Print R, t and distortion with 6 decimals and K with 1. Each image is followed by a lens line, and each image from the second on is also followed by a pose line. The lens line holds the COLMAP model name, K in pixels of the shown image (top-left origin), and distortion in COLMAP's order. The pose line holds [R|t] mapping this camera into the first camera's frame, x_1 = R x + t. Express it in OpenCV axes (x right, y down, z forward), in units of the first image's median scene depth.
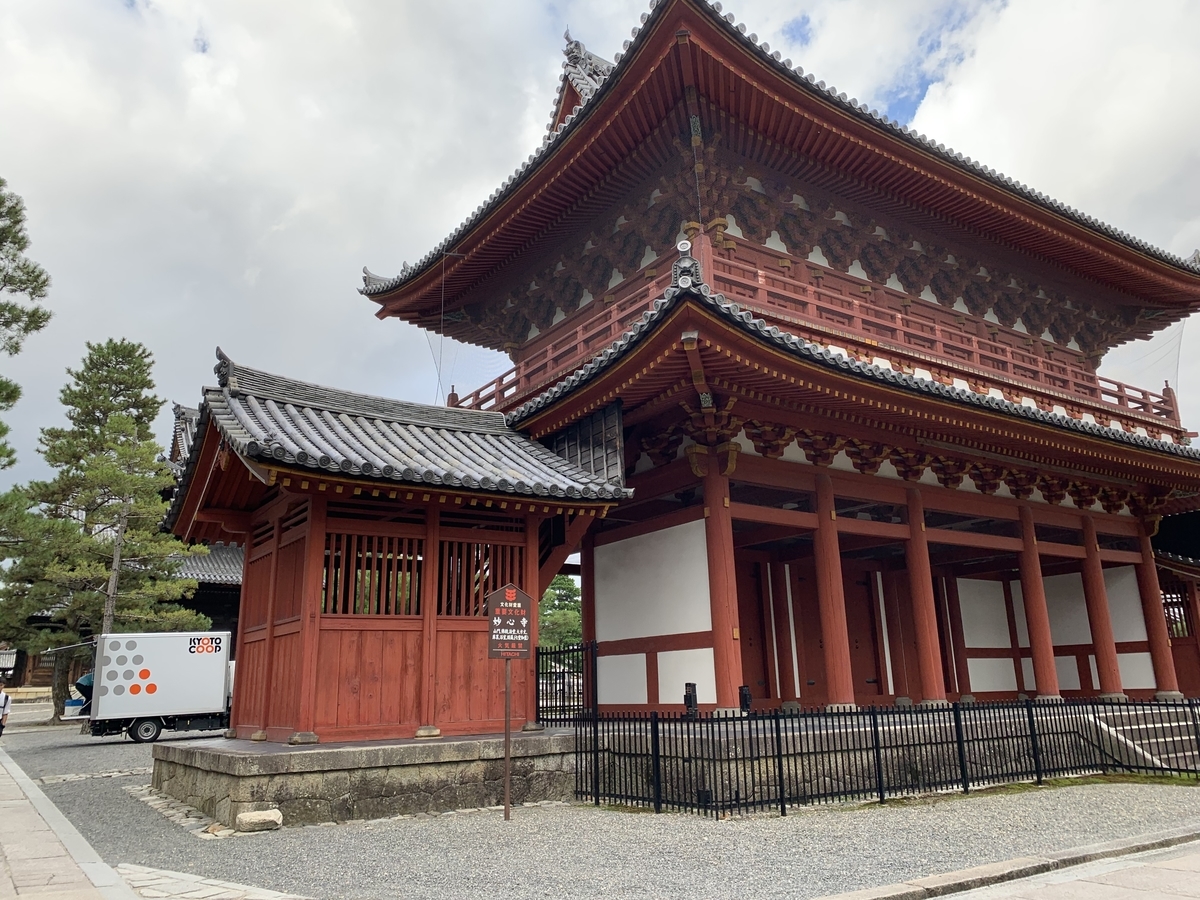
lens RADIAL K [[934.4, 0, 600.0], [0, 934.4, 450.0], [0, 0, 1]] dist [-0.005016, -0.001241]
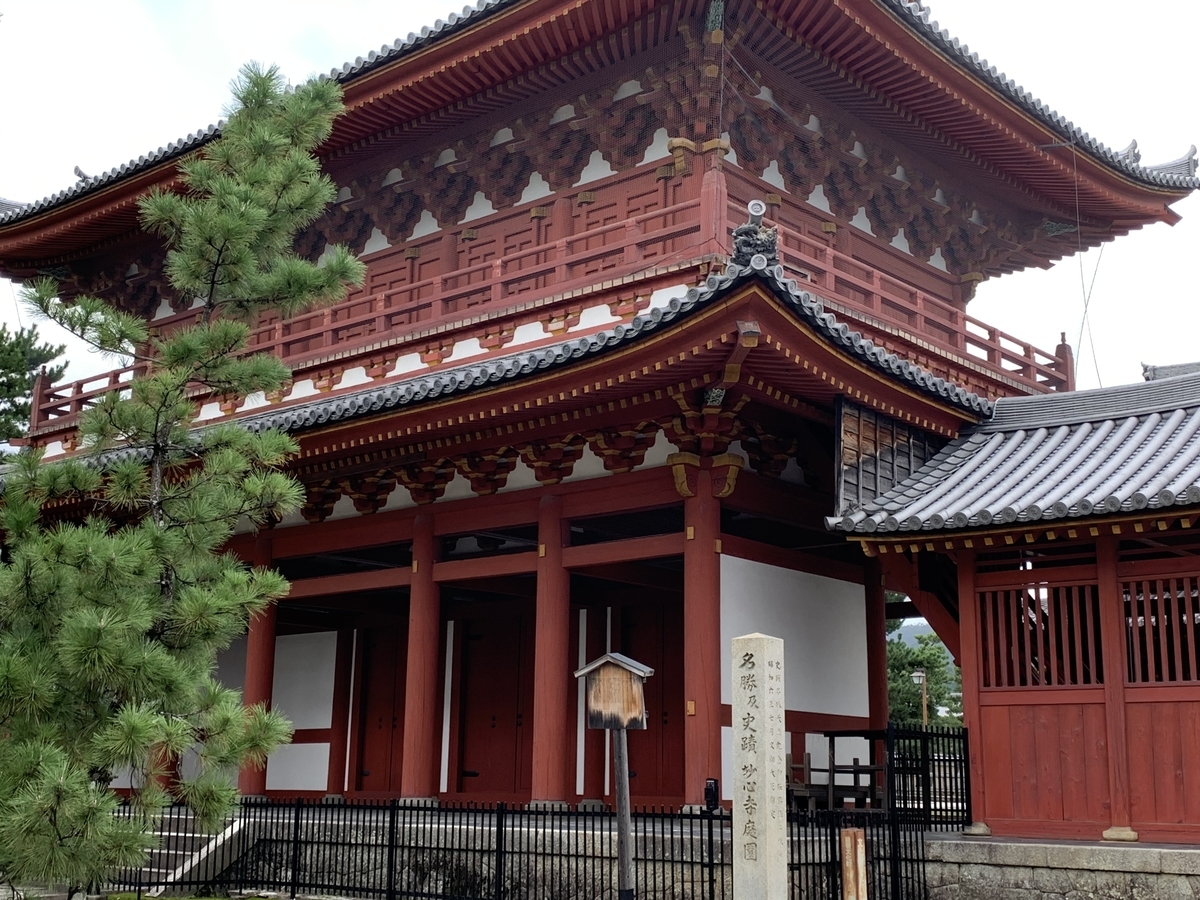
lens RADIAL K [[1521.1, 0, 600.0], [0, 1521.1, 450.0], [0, 0, 1]] dist [0.104820, -0.031554]
pose [[0.967690, 0.095498, 0.233357, -0.261595], [-0.105156, 0.994025, 0.029272, -0.036598], [-0.229168, -0.052865, 0.971950, -0.183809]]
